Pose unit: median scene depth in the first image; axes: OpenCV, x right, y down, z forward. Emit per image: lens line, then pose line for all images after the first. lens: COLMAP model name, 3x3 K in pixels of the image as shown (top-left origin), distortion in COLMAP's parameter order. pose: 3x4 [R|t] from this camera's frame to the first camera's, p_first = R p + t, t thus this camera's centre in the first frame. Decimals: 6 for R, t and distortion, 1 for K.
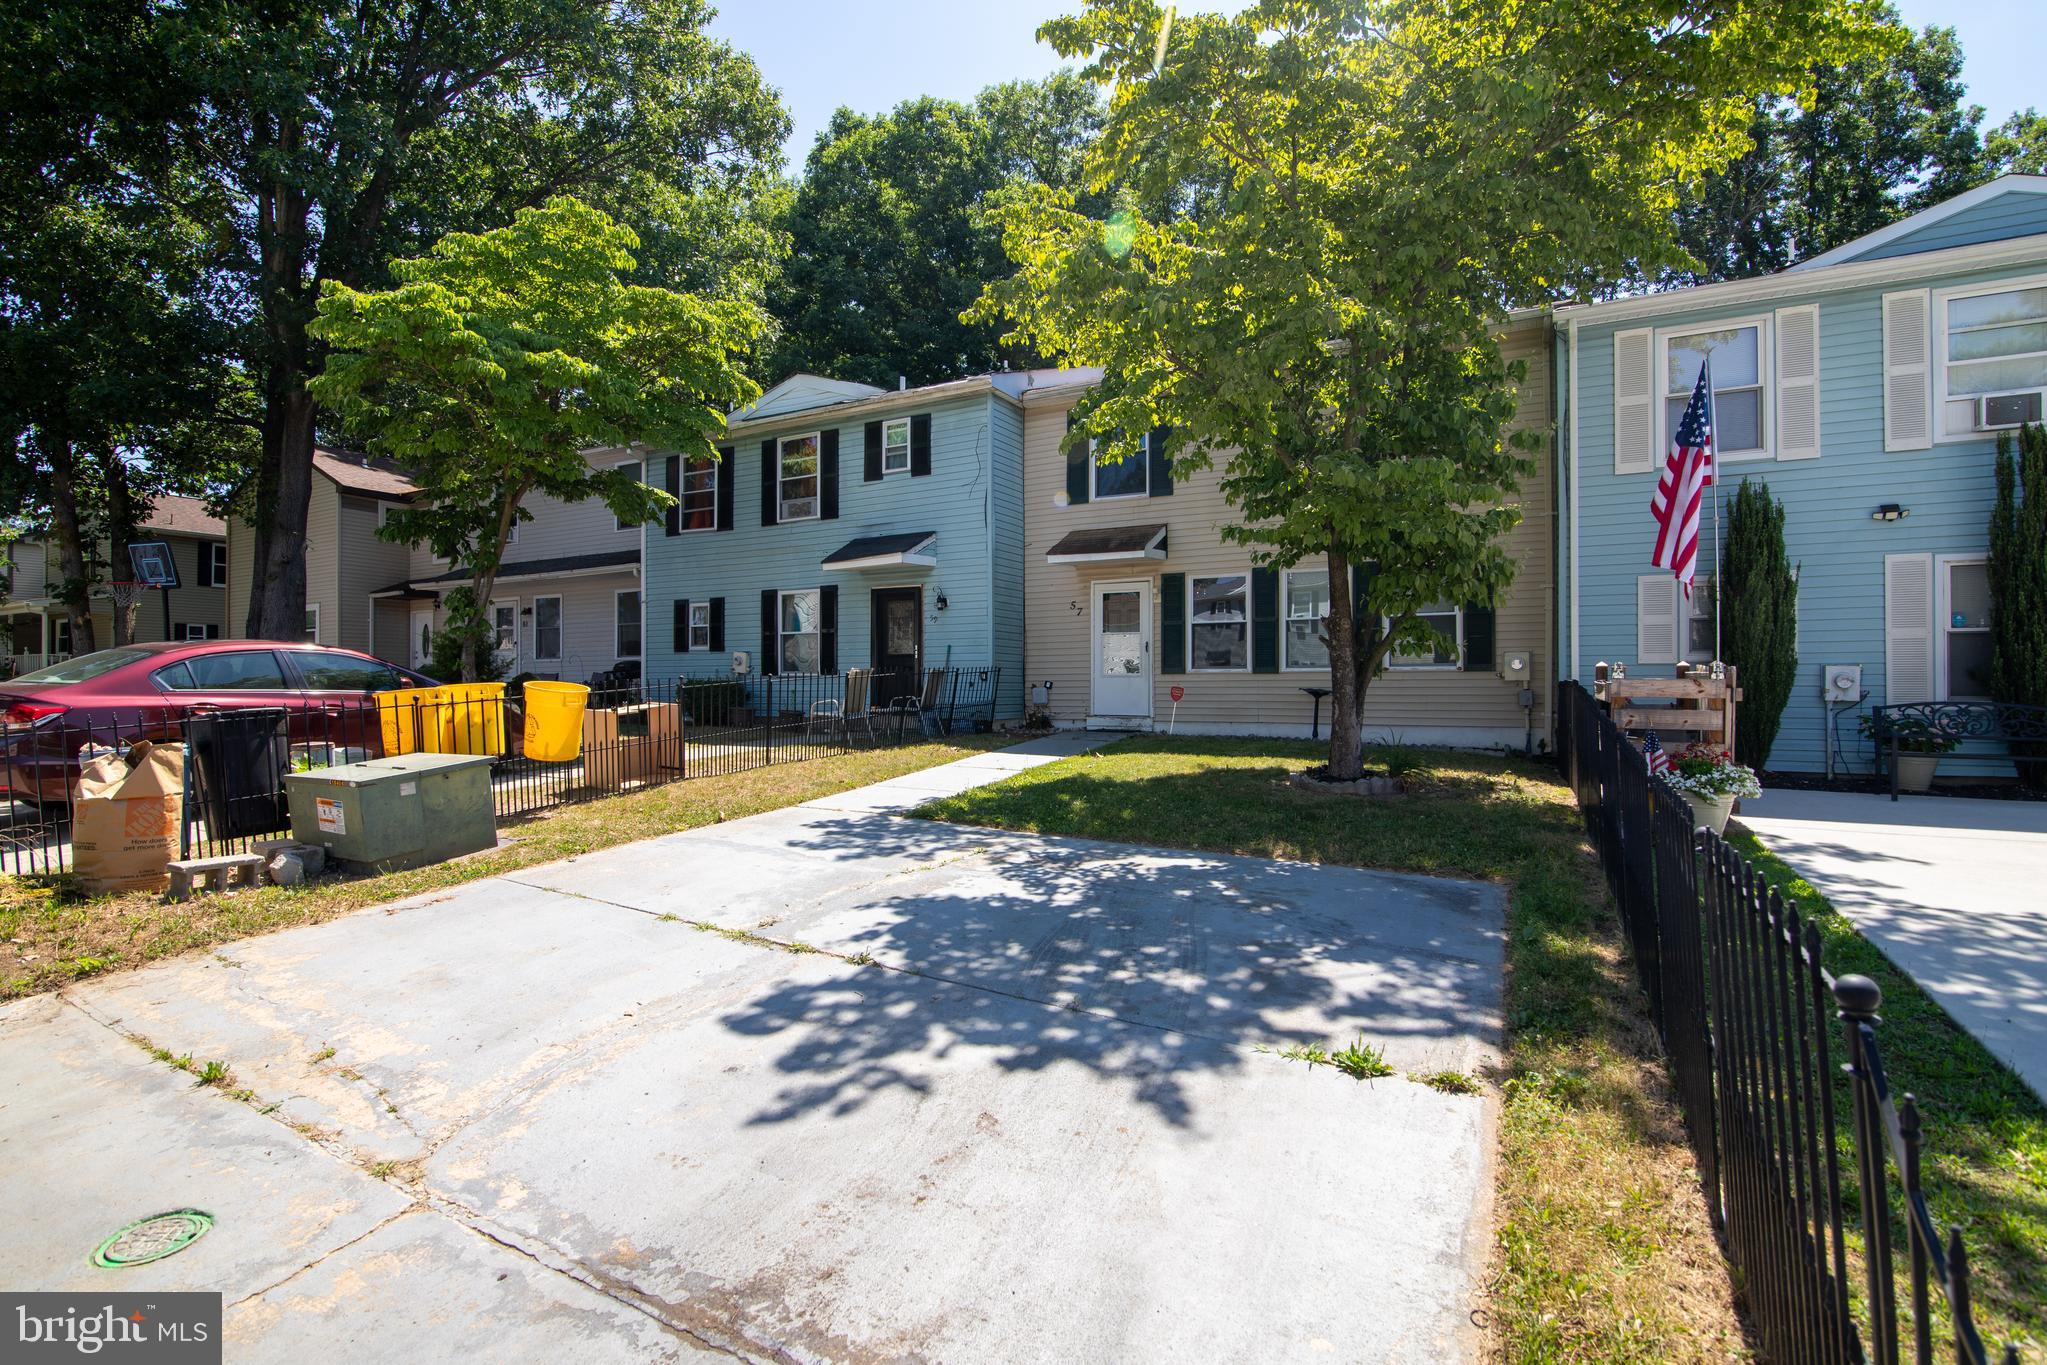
lens RADIAL K [[976.4, 0, 1023.5], [0, 976.4, 682.5], [0, 0, 1]] dist [-0.015877, -0.000566]
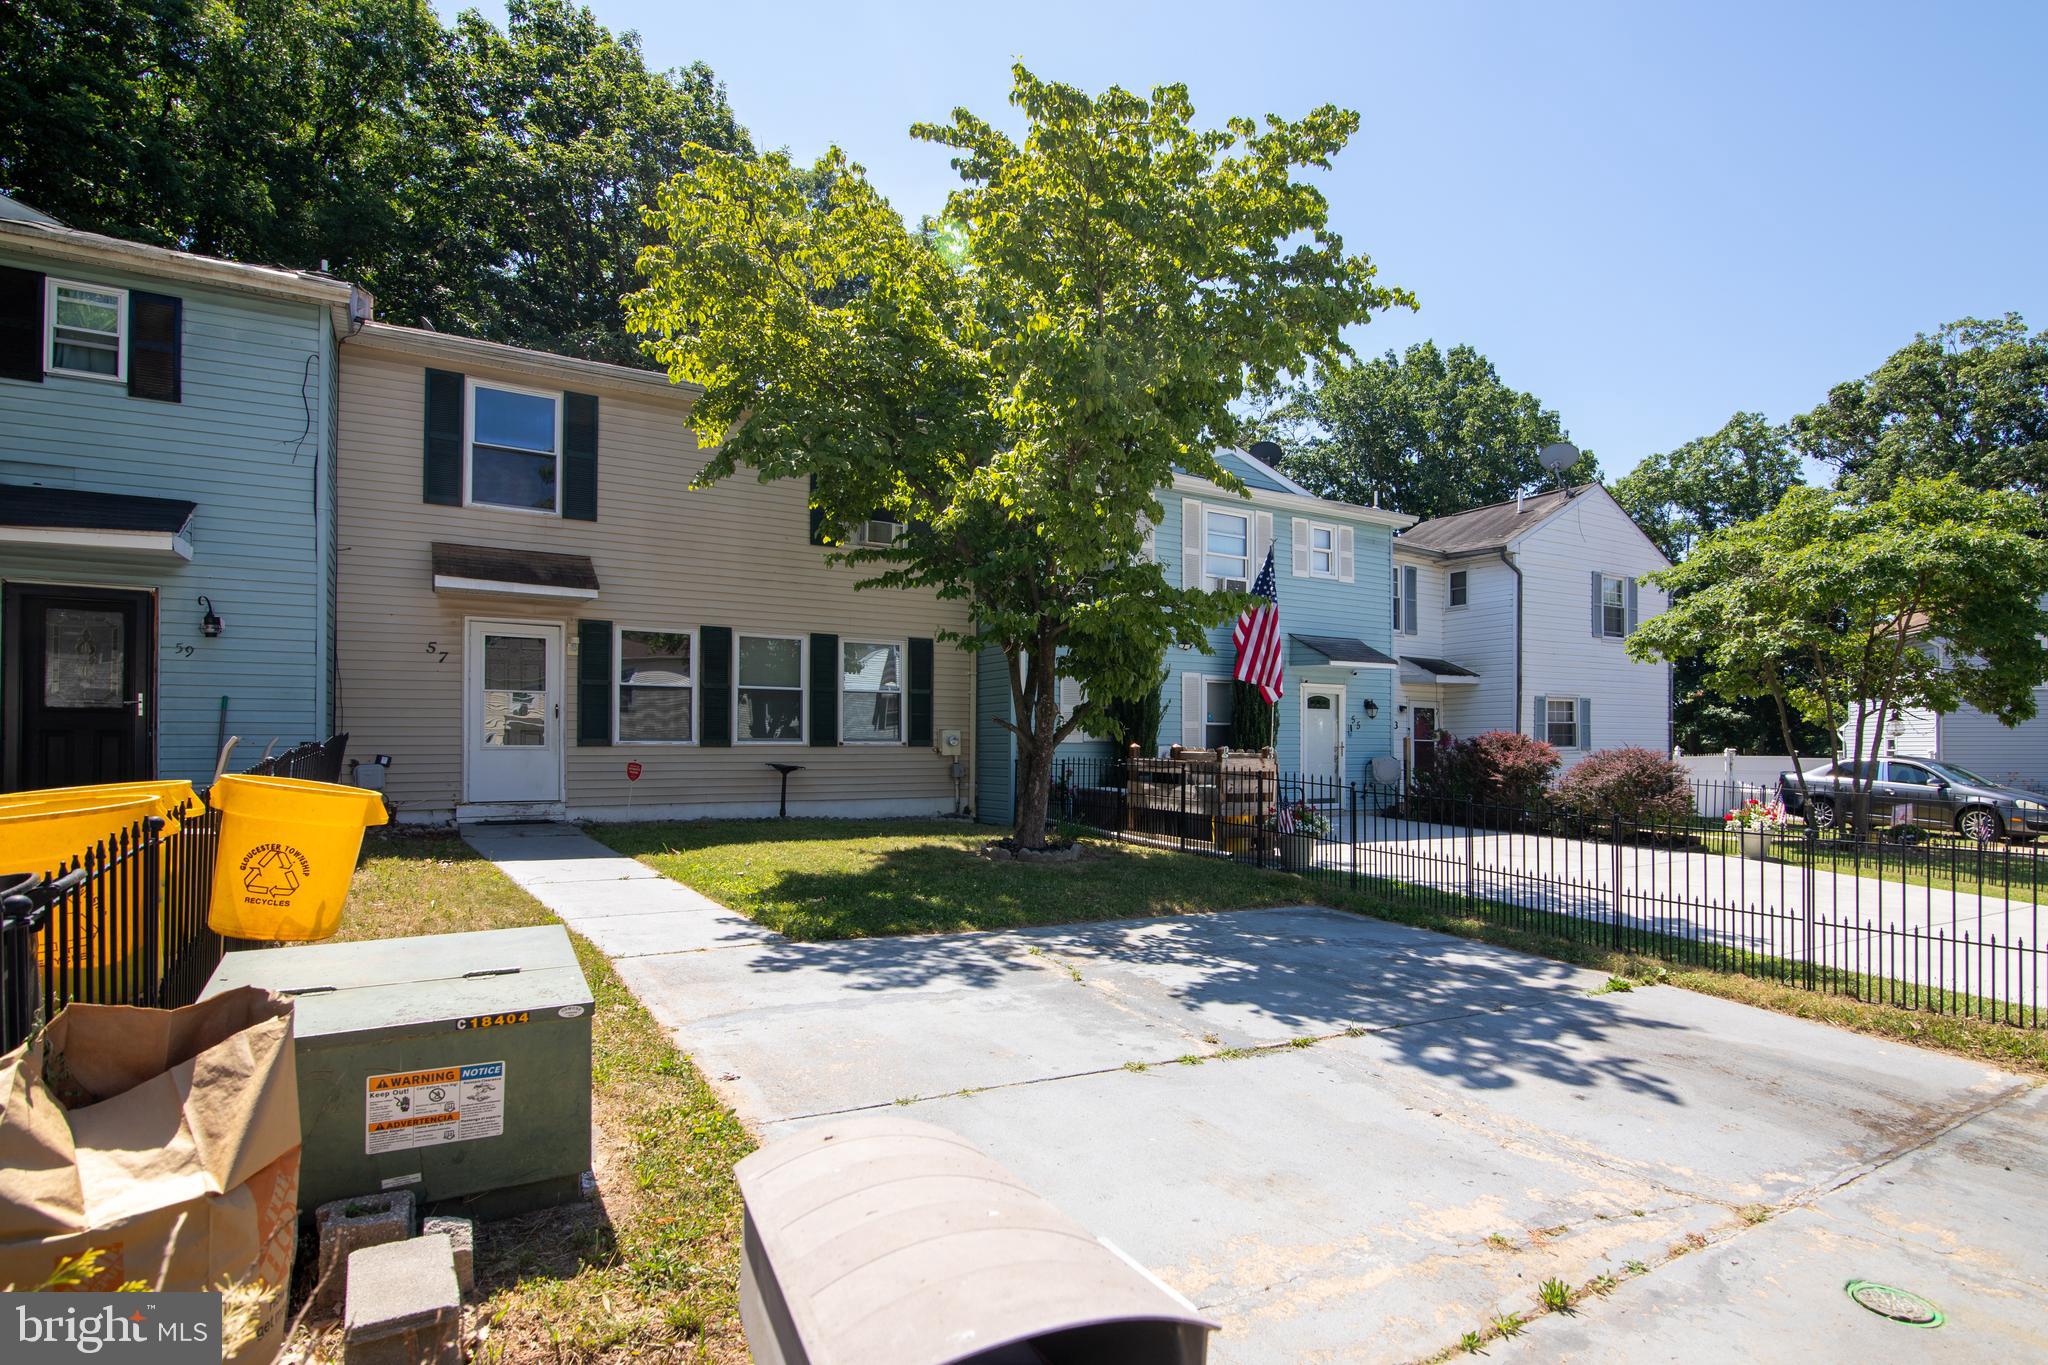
lens RADIAL K [[1138.2, 0, 1024.4], [0, 1138.2, 740.3], [0, 0, 1]] dist [-0.019366, -0.001443]
pose [[0.451623, 0.006185, 0.892188, -1.531838], [-0.004479, 0.999979, -0.004665, -0.032520], [-0.892198, -0.001890, 0.451641, 0.801234]]
